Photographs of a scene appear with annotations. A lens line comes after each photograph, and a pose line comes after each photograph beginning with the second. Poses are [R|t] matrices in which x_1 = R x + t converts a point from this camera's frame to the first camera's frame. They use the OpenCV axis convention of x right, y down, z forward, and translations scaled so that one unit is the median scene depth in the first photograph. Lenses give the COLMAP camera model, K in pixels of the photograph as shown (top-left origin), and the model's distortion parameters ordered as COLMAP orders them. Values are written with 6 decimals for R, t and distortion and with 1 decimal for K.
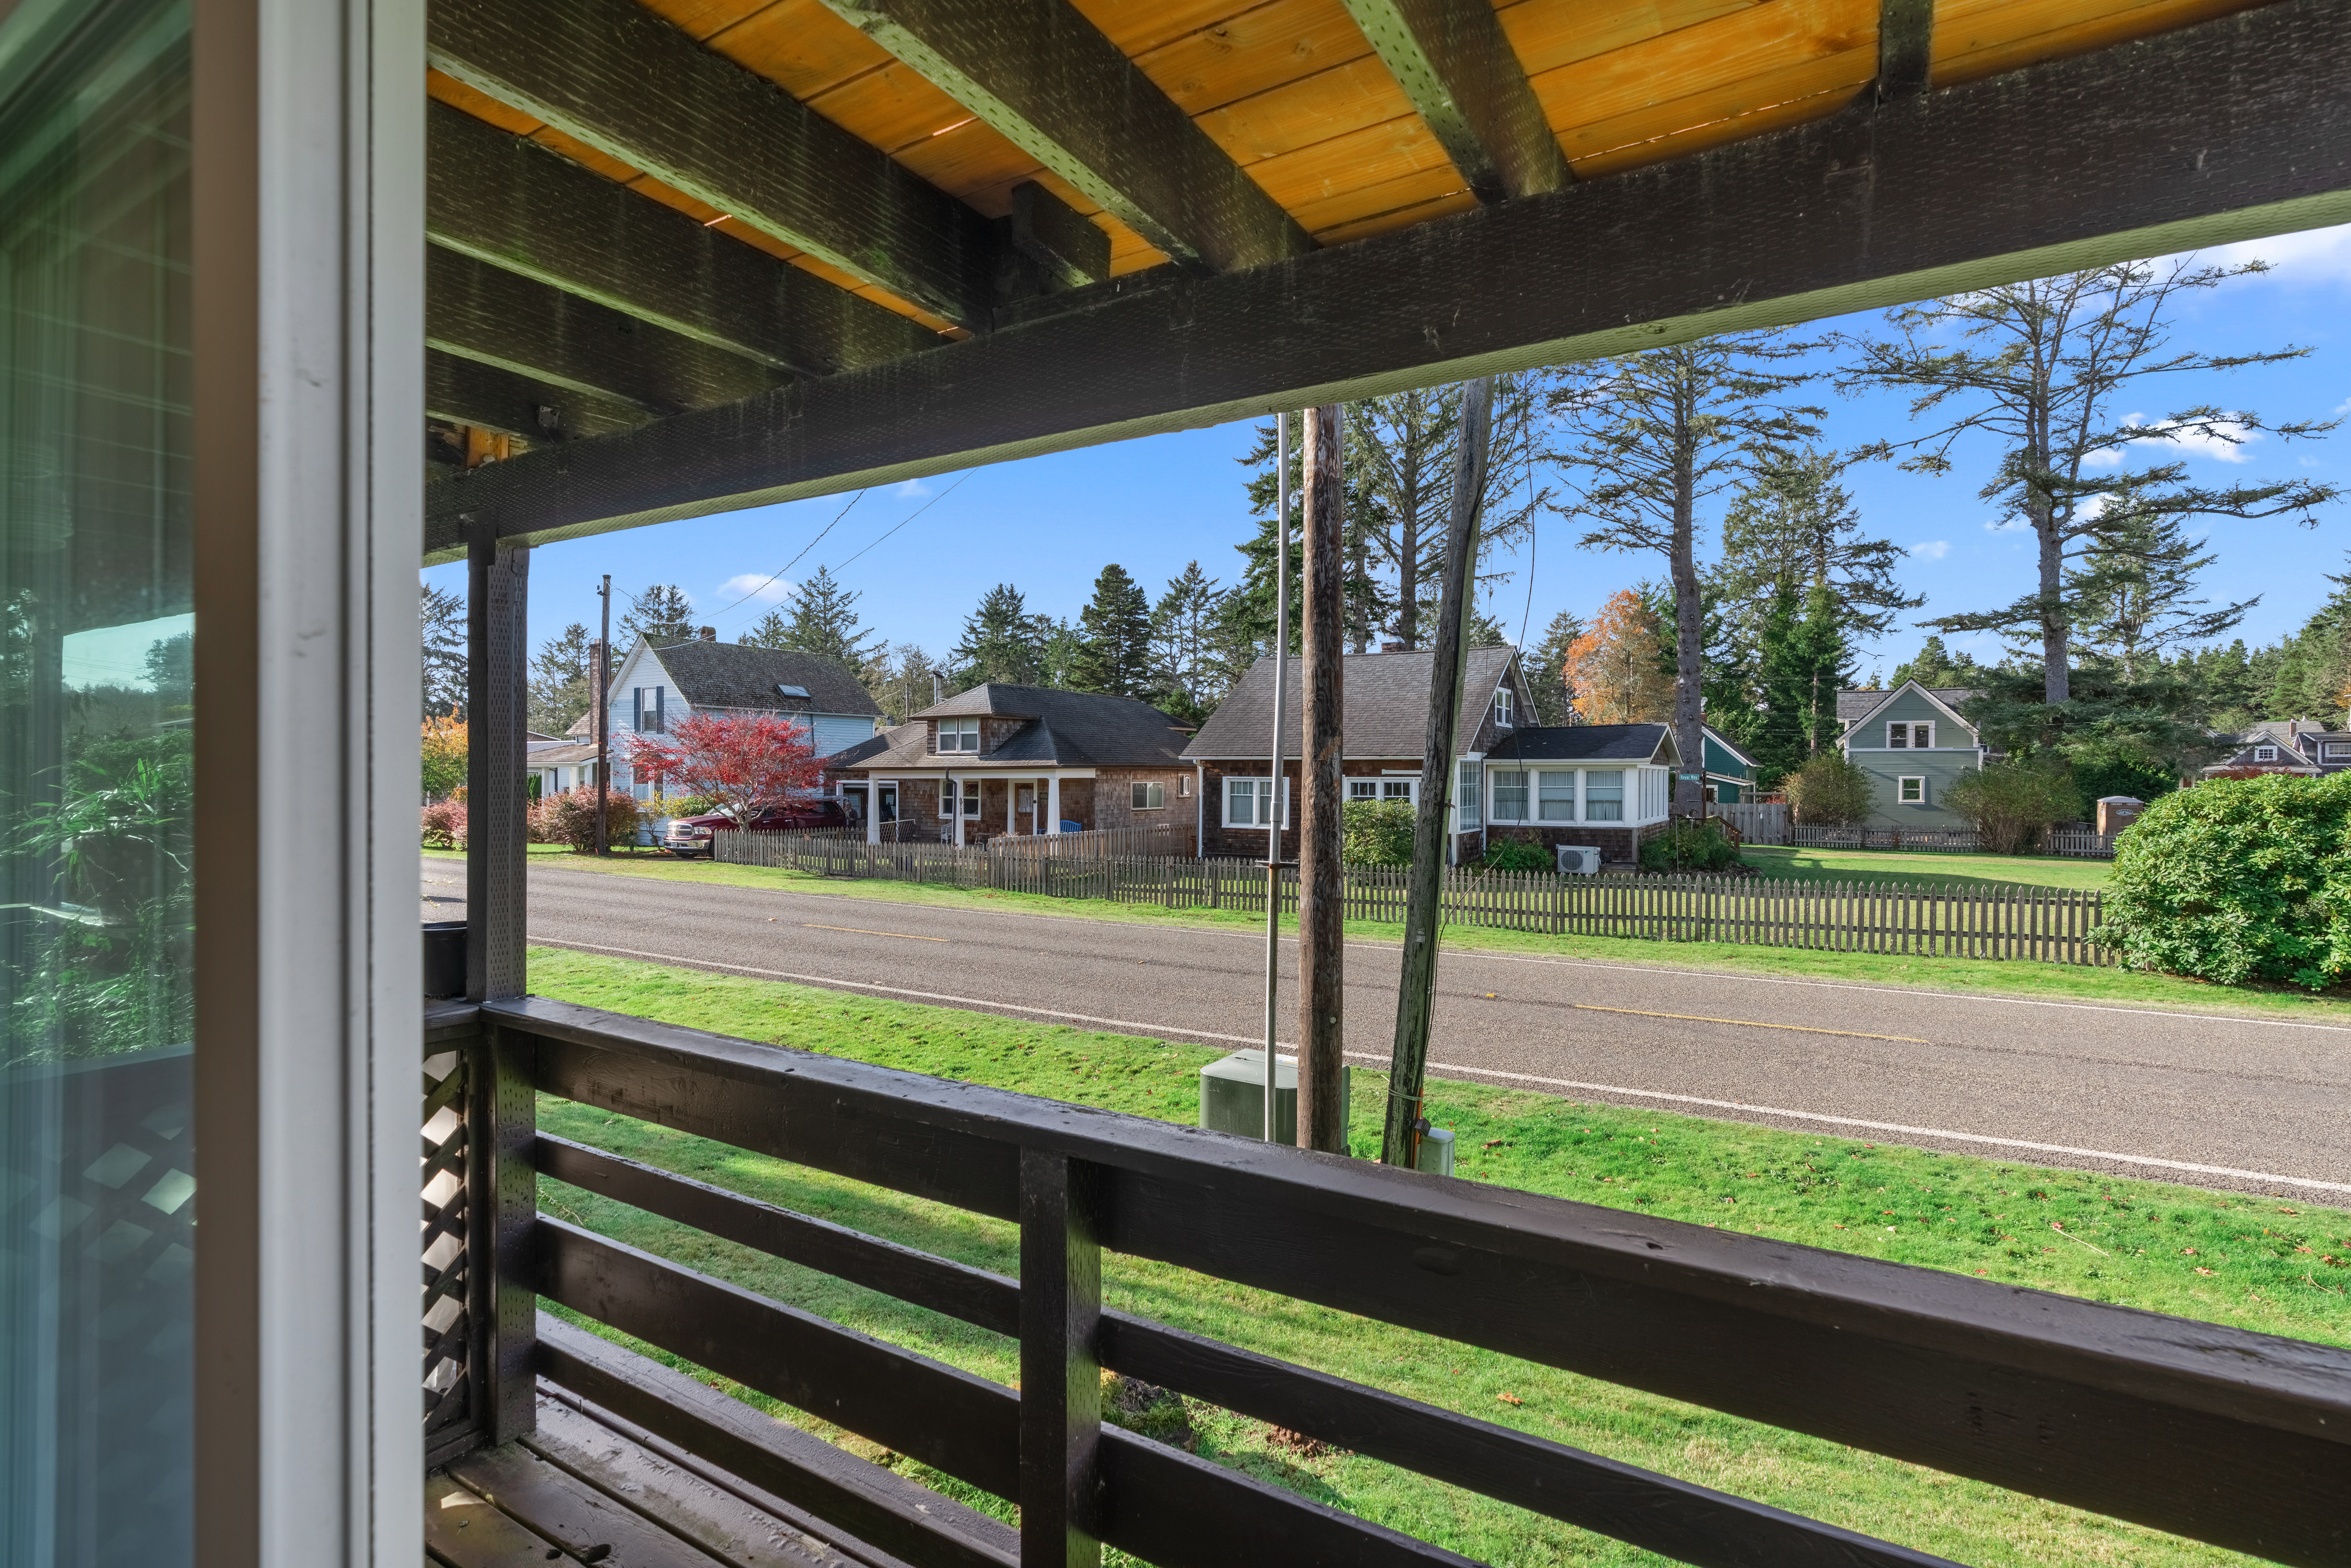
lens RADIAL K [[1069.5, 0, 1217.1], [0, 1069.5, 772.3], [0, 0, 1]] dist [-0.001694, -0.000494]
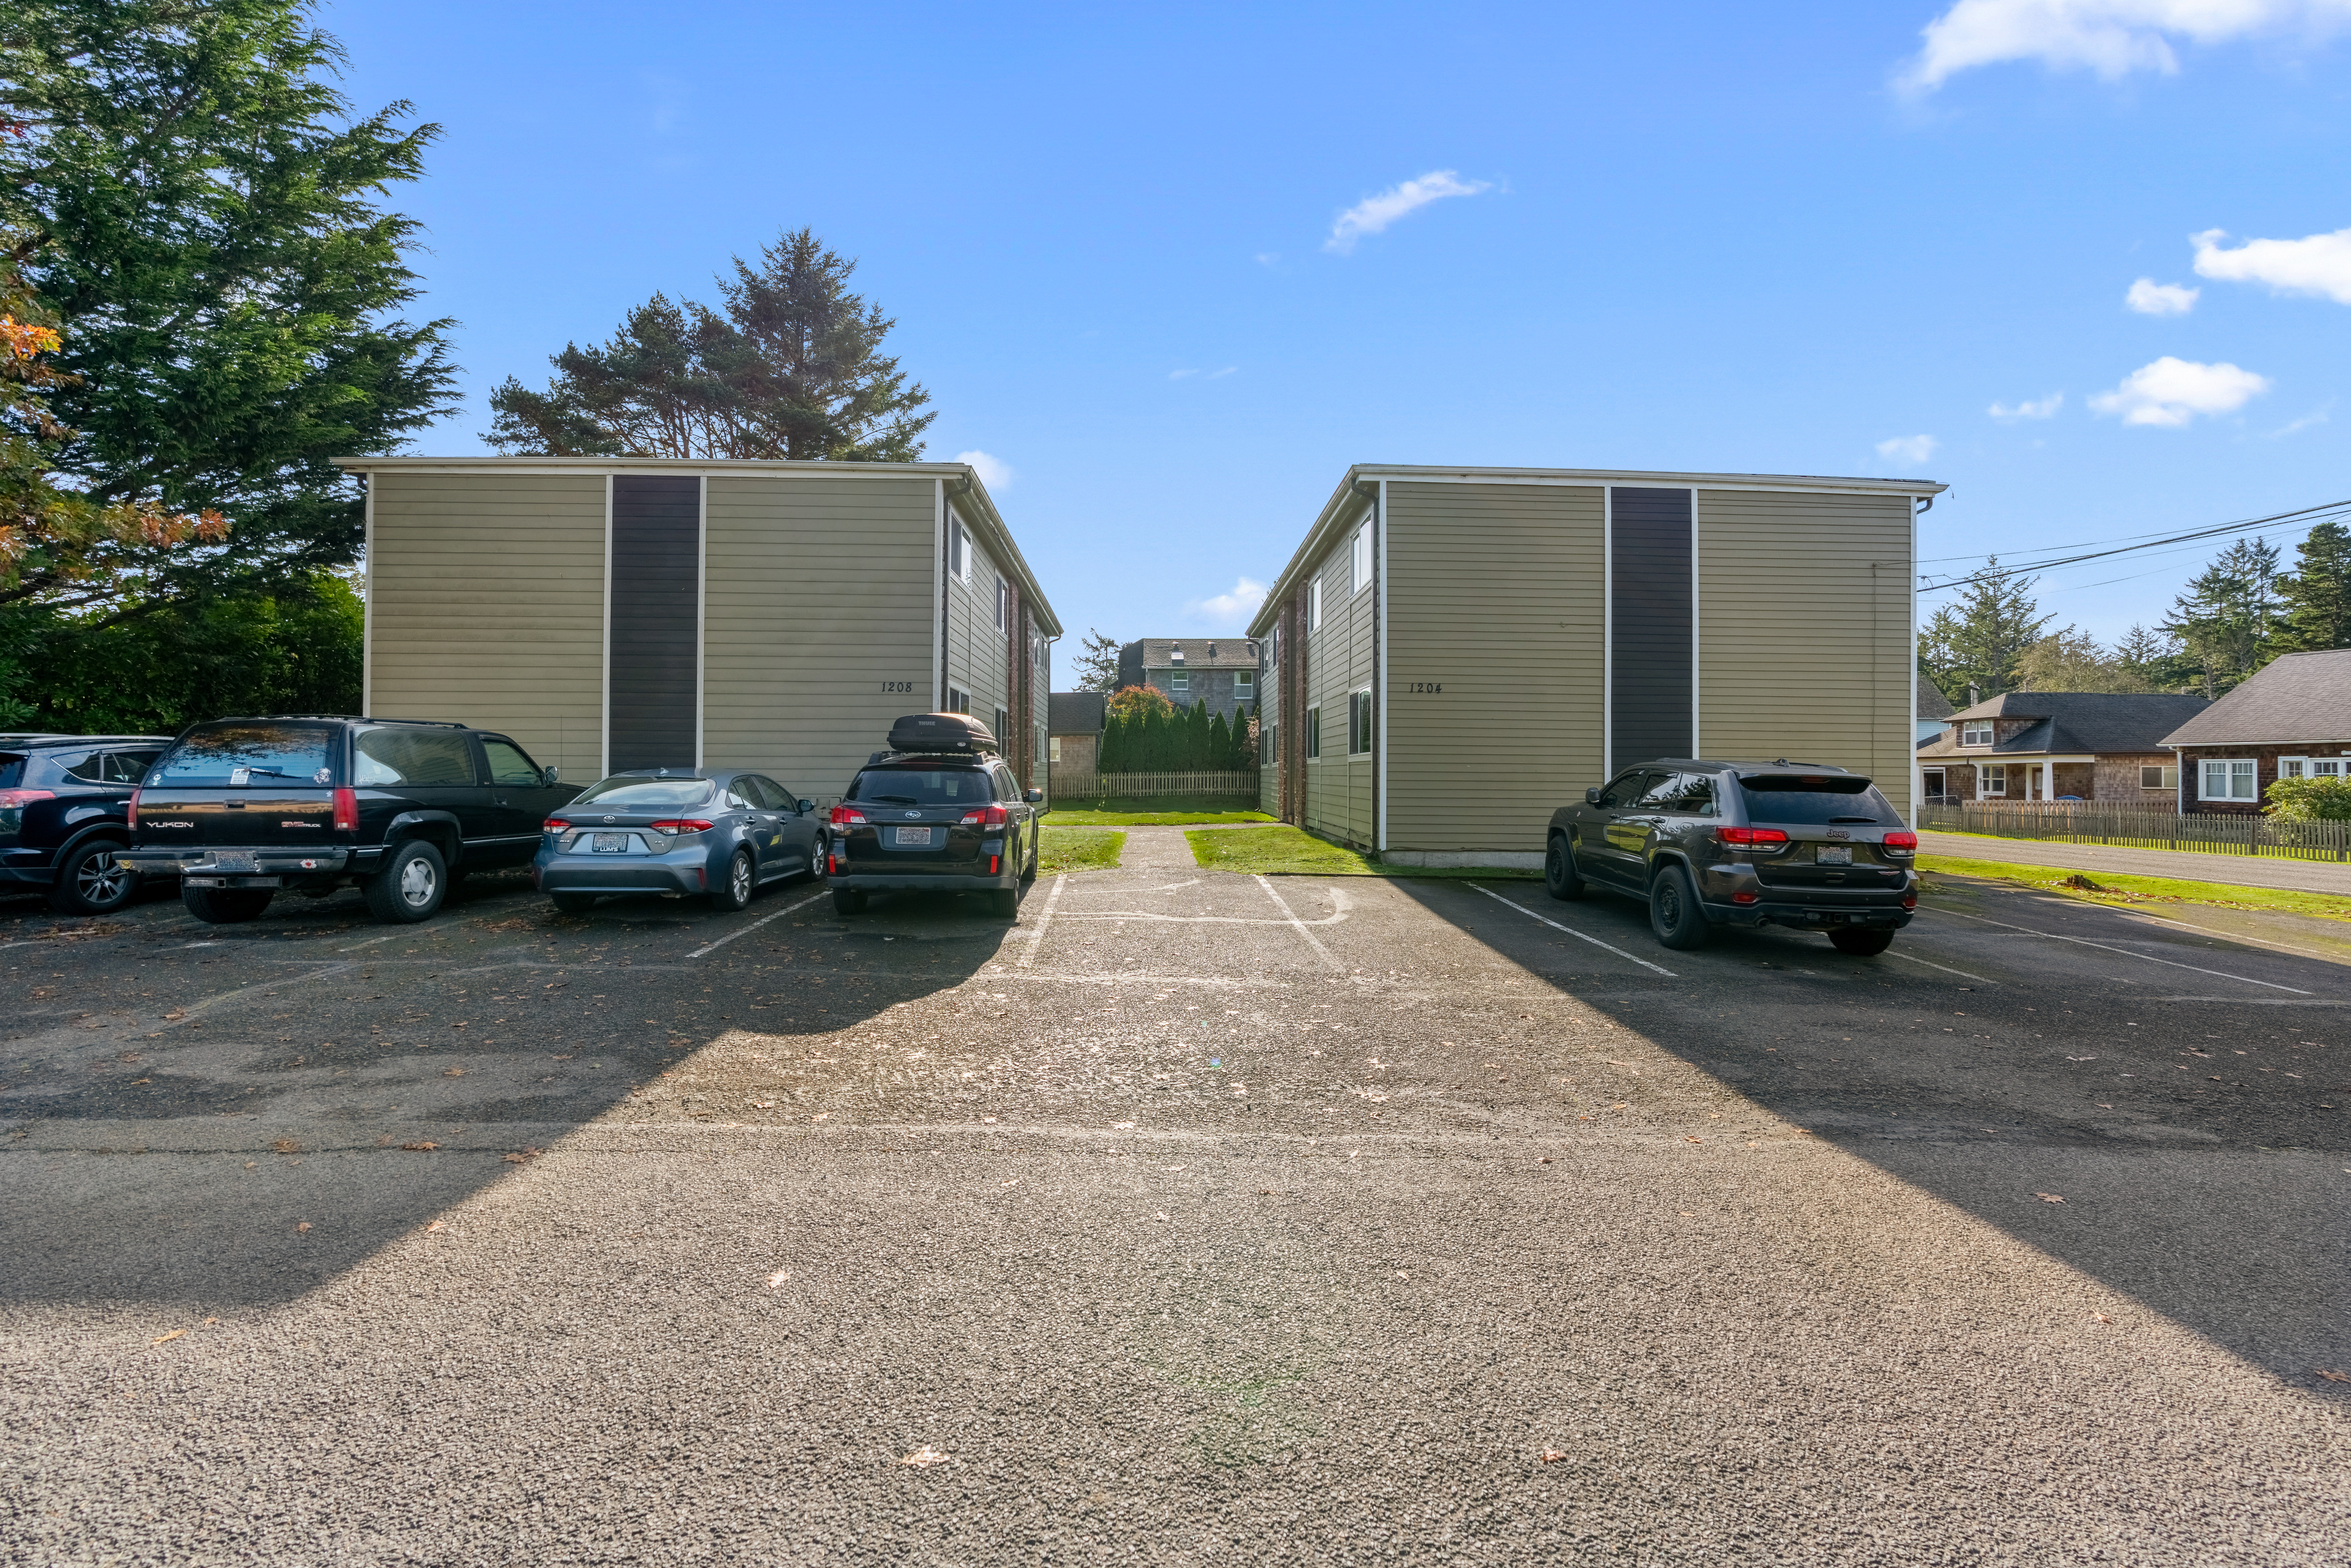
lens RADIAL K [[1069.5, 0, 1217.1], [0, 1069.5, 772.3], [0, 0, 1]] dist [-0.001694, -0.000494]
pose [[0.532387, -0.002119, -0.846499, 0.399695], [0.001320, 0.999998, -0.001674, 0.017271], [0.846500, -0.000226, 0.532388, -0.559703]]
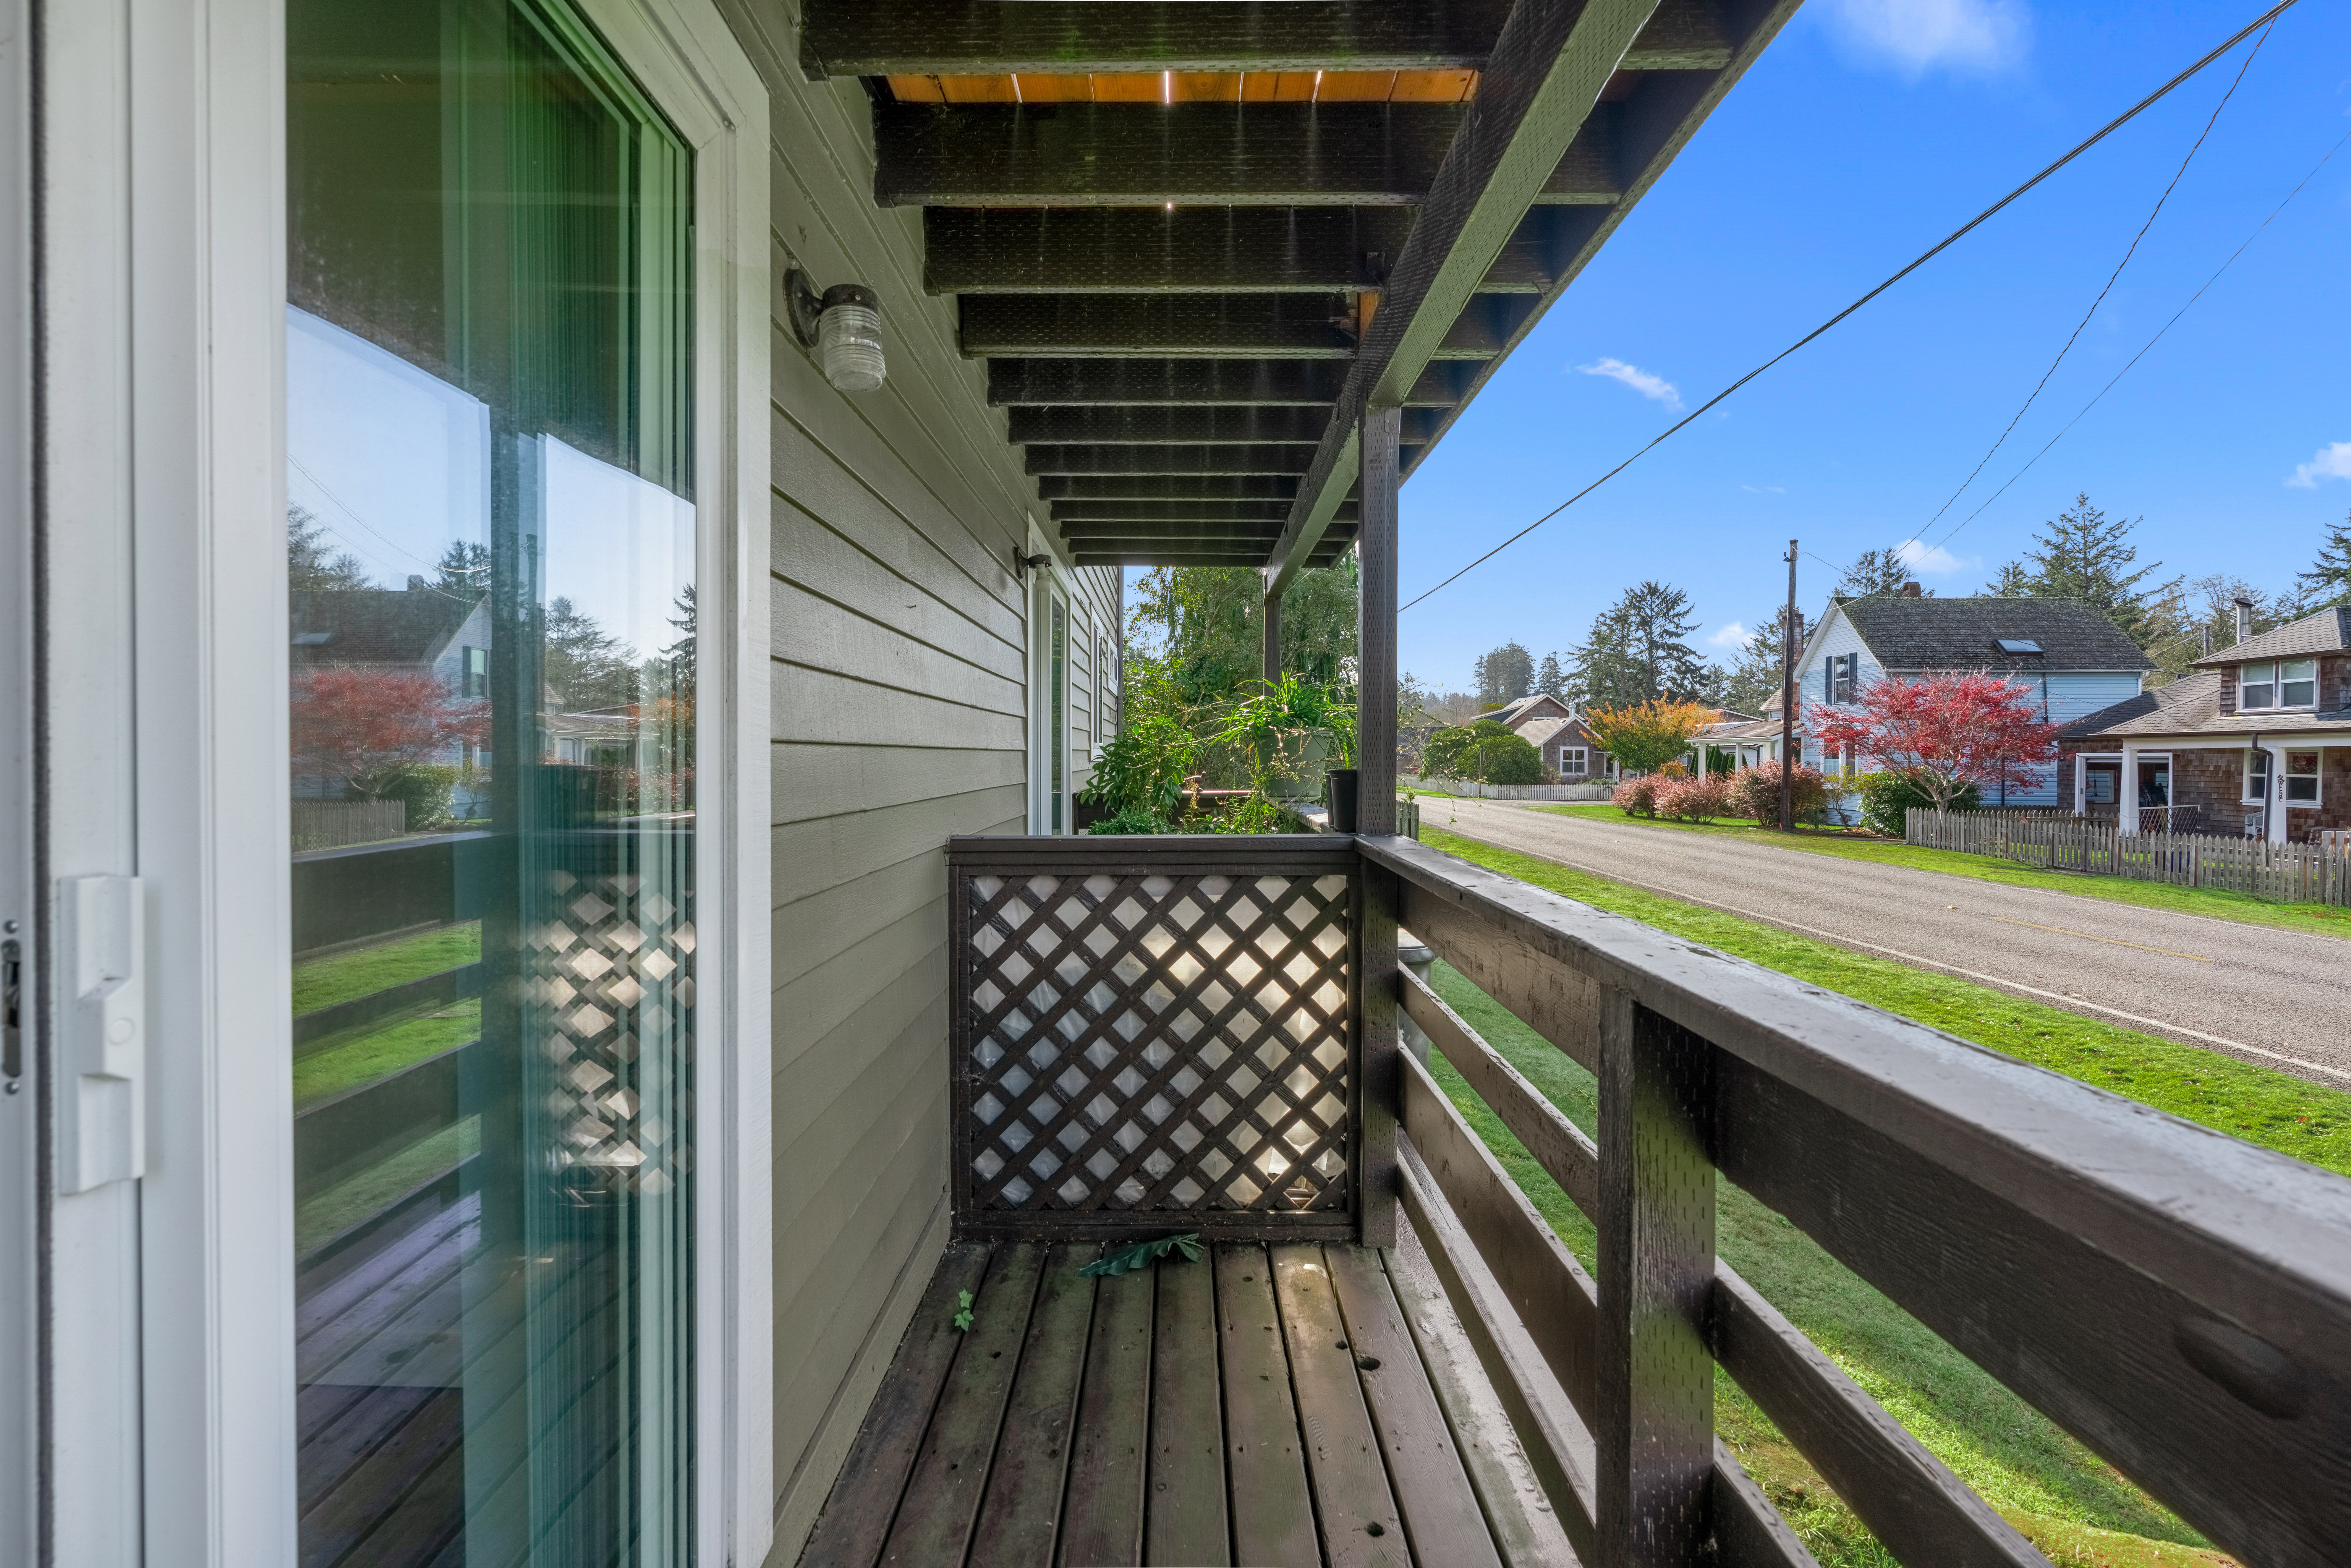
lens RADIAL K [[1123.7, 0, 1199.1], [0, 1123.7, 764.3], [0, 0, 1]] dist [-0.000249, 0.000800]
pose [[0.521435, 0.007373, -0.853259, 0.016136], [-0.000633, 0.999966, 0.008253, 0.011185], [0.853291, -0.003764, 0.521421, 0.022340]]
